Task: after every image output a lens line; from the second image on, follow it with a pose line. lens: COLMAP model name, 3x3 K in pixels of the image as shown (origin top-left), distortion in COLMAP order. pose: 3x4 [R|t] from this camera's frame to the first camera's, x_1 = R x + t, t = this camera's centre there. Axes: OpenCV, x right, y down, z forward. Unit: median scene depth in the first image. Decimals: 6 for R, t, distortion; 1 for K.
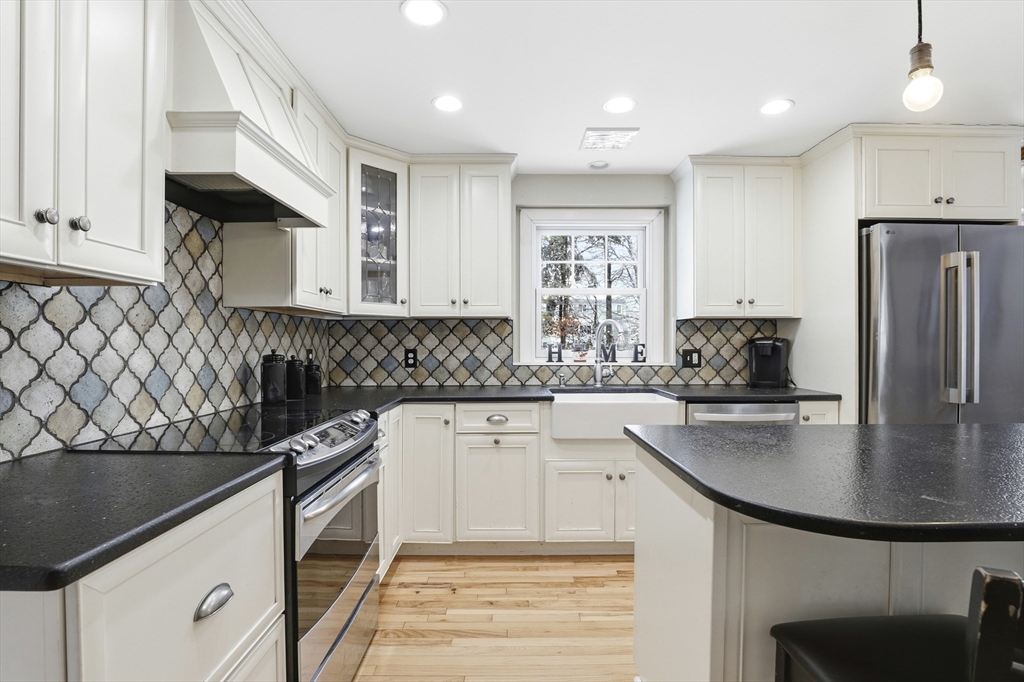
lens RADIAL K [[479.0, 0, 516.9], [0, 479.0, 348.3], [0, 0, 1]] dist [-0.025632, -0.000129]
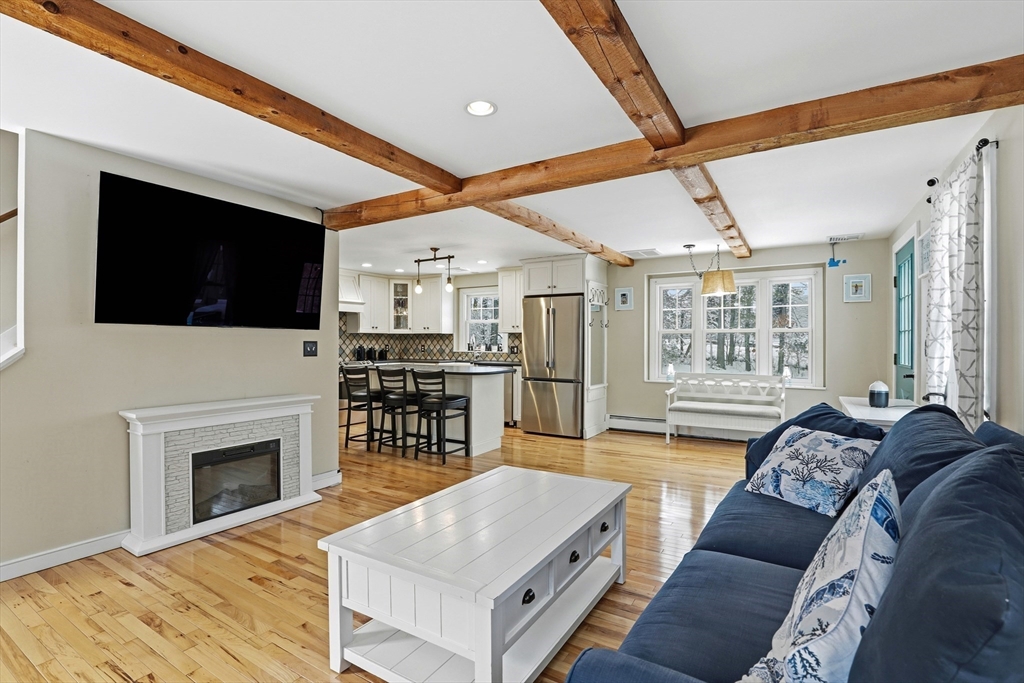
lens RADIAL K [[479.0, 0, 519.2], [0, 479.0, 341.8], [0, 0, 1]] dist [-0.025632, -0.000129]
pose [[0.854722, 0.002590, -0.519079, 1.856295], [-0.008849, 0.999915, -0.009582, 0.004960], [0.519010, 0.012783, 0.854673, -1.133583]]
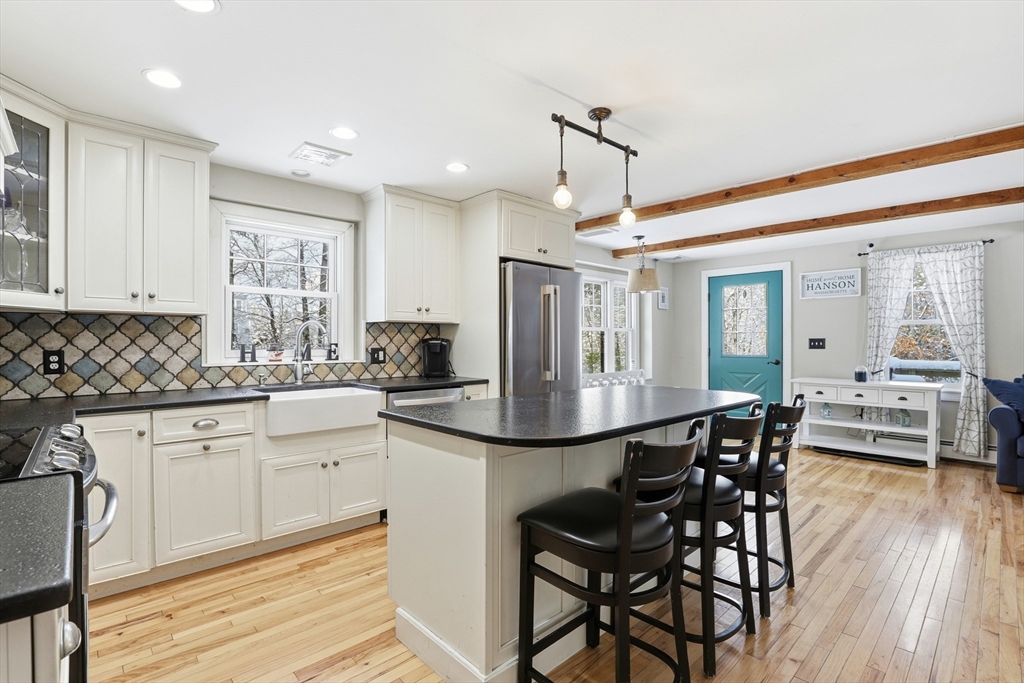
lens RADIAL K [[479.0, 0, 502.6], [0, 479.0, 344.6], [0, 0, 1]] dist [-0.025632, -0.000129]
pose [[0.741028, -0.003615, 0.671465, -0.222467], [0.008603, 0.999955, -0.004111, 0.001746], [-0.671419, 0.008823, 0.741025, -0.076237]]
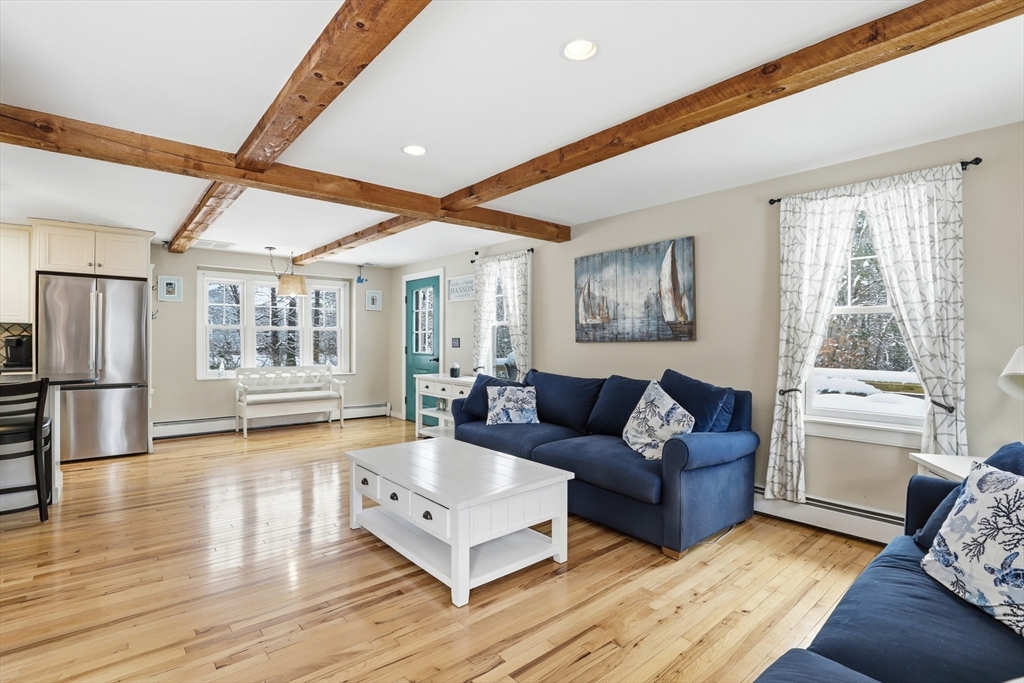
lens RADIAL K [[479.0, 0, 498.5], [0, 479.0, 355.5], [0, 0, 1]] dist [-0.025632, -0.000129]
pose [[0.771965, -0.014060, 0.635510, 0.856020], [-0.000511, 0.999741, 0.022739, 0.009651], [-0.635665, -0.017879, 0.771758, -1.356393]]
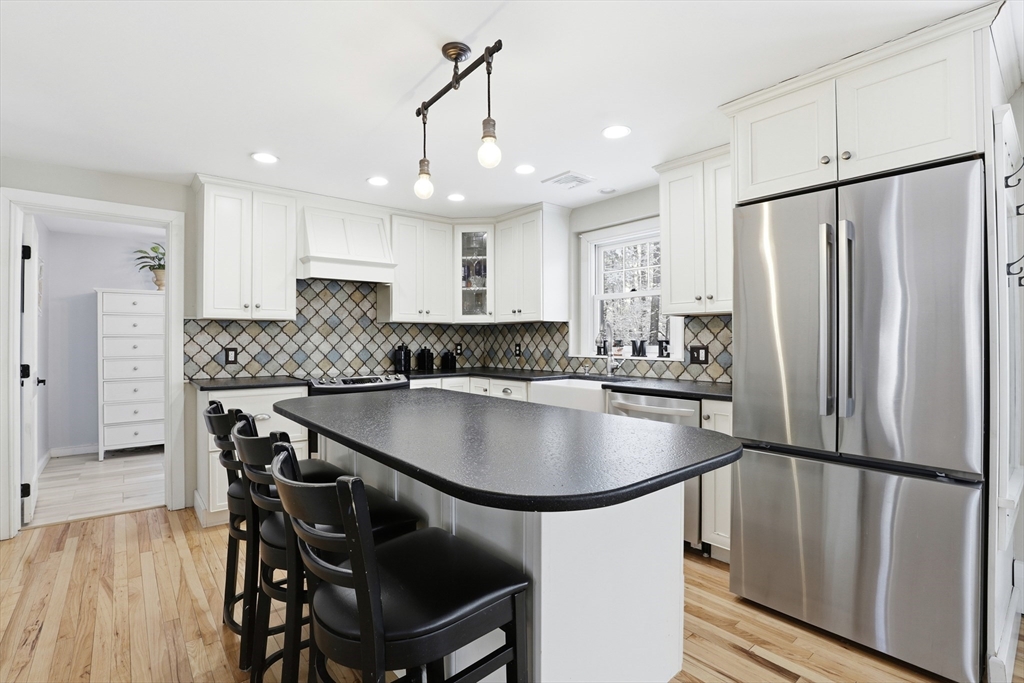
lens RADIAL K [[479.0, 0, 517.1], [0, 479.0, 332.2], [0, 0, 1]] dist [-0.025632, -0.000129]
pose [[0.639463, -0.012695, -0.768717, 1.040455], [-0.006892, 0.999729, -0.022243, -0.001608], [0.768791, 0.019521, 0.639202, 0.078053]]
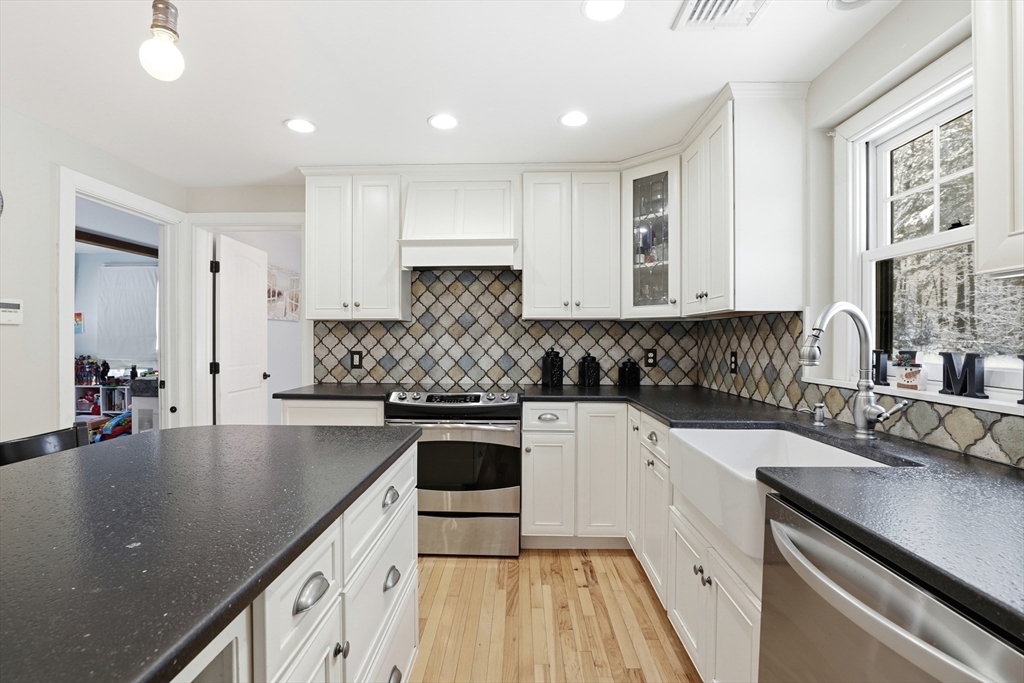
lens RADIAL K [[479.0, 0, 509.4], [0, 479.0, 342.6], [0, 0, 1]] dist [-0.025632, -0.000129]
pose [[-0.031336, 0.009454, -0.999464, 0.747003], [-0.013680, 0.999858, 0.009886, -0.020528], [0.999415, 0.013983, -0.031202, 0.724746]]
